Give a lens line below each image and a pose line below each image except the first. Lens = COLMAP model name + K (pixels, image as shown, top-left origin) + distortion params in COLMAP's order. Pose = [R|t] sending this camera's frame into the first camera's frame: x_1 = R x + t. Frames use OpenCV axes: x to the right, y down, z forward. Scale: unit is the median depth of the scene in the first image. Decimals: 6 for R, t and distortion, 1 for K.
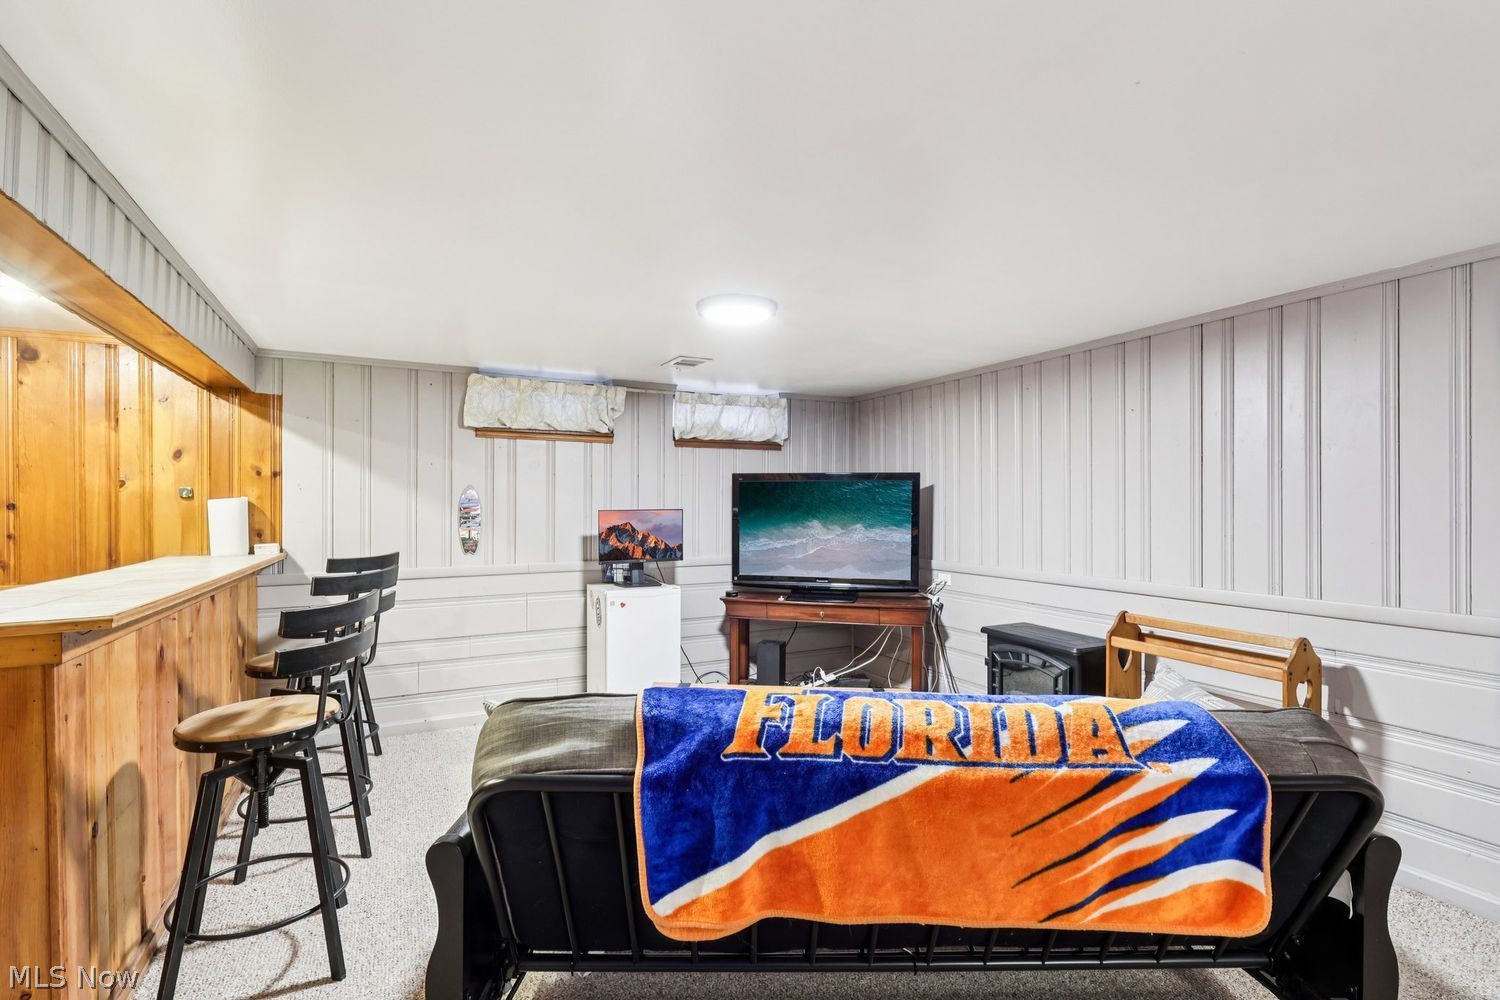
lens RADIAL K [[699.8, 0, 756.1], [0, 699.8, 499.3], [0, 0, 1]] dist [-0.002378, -0.000402]
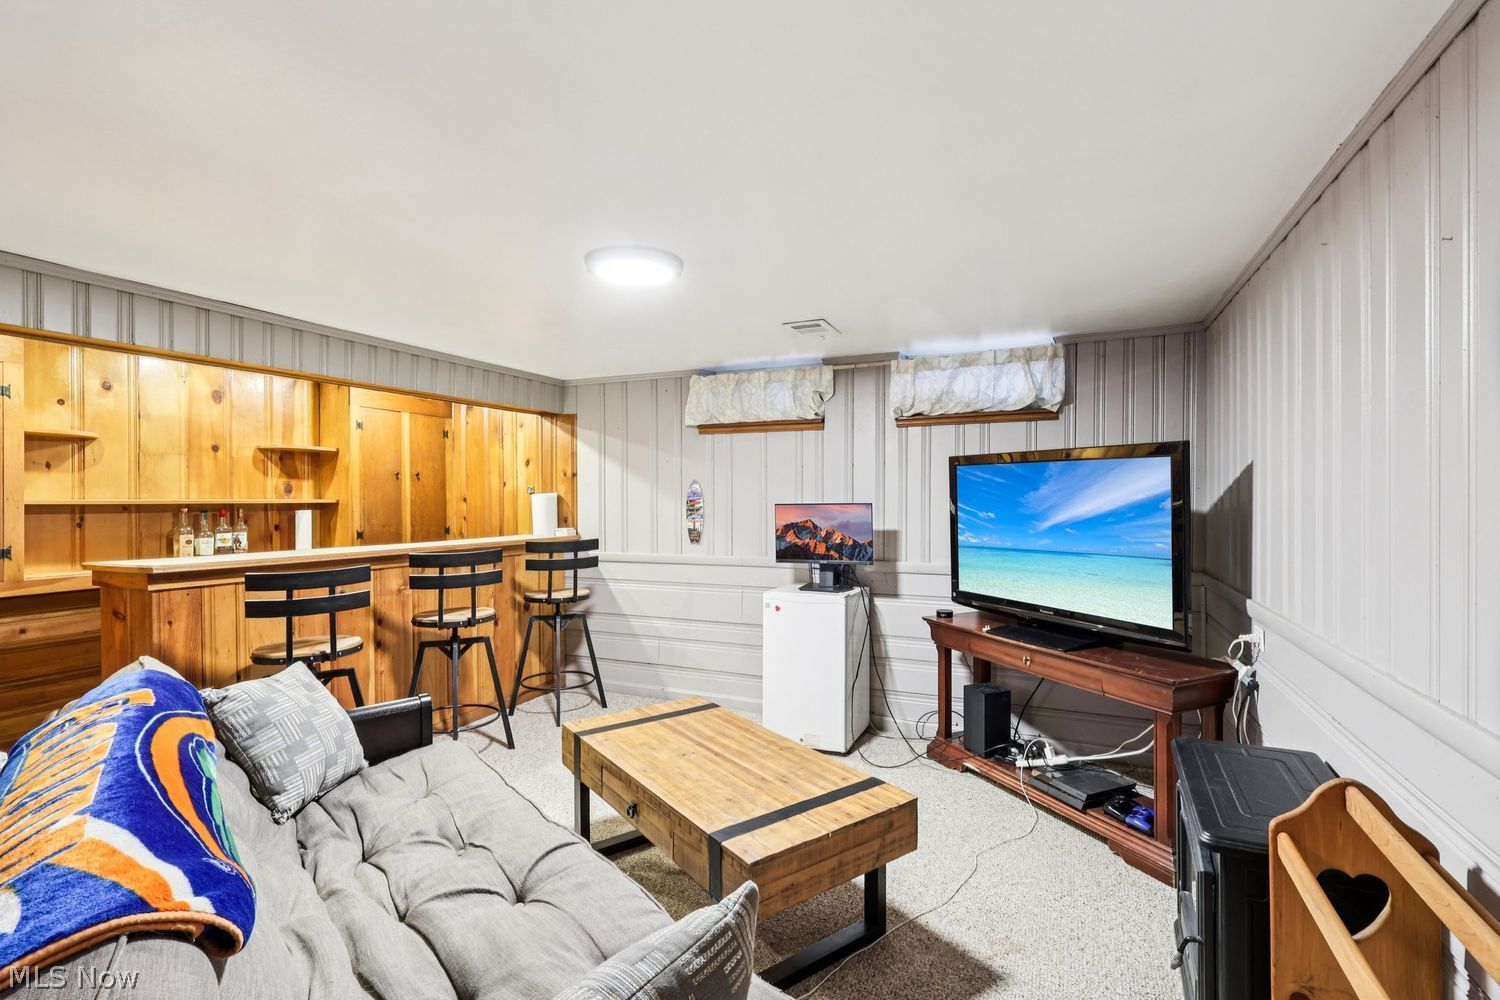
lens RADIAL K [[699.8, 0, 741.0], [0, 699.8, 502.3], [0, 0, 1]] dist [-0.002378, -0.000402]
pose [[0.614560, 0.006855, -0.788840, 0.518057], [0.011489, 0.999778, 0.017639, -0.003943], [0.788786, -0.019904, 0.614345, 0.421062]]
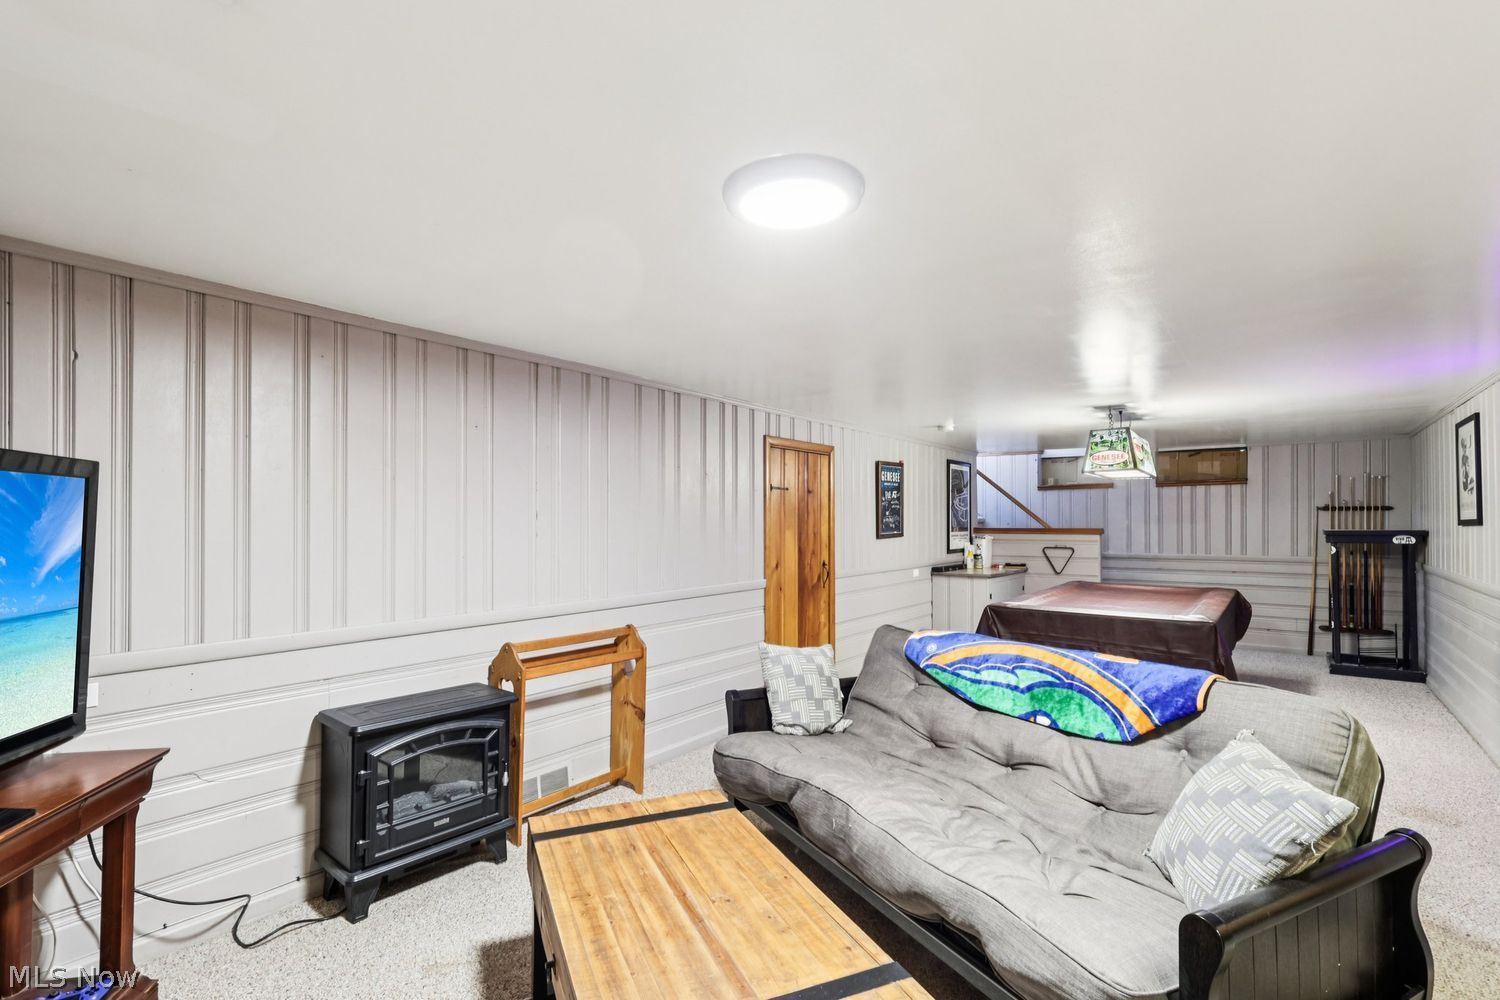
lens RADIAL K [[699.8, 0, 748.1], [0, 699.8, 506.6], [0, 0, 1]] dist [-0.002378, -0.000402]
pose [[-0.427613, 0.028423, 0.903515, -0.392659], [0.000466, 0.999512, -0.031222, 0.006316], [-0.903962, -0.012930, -0.427418, 0.930595]]
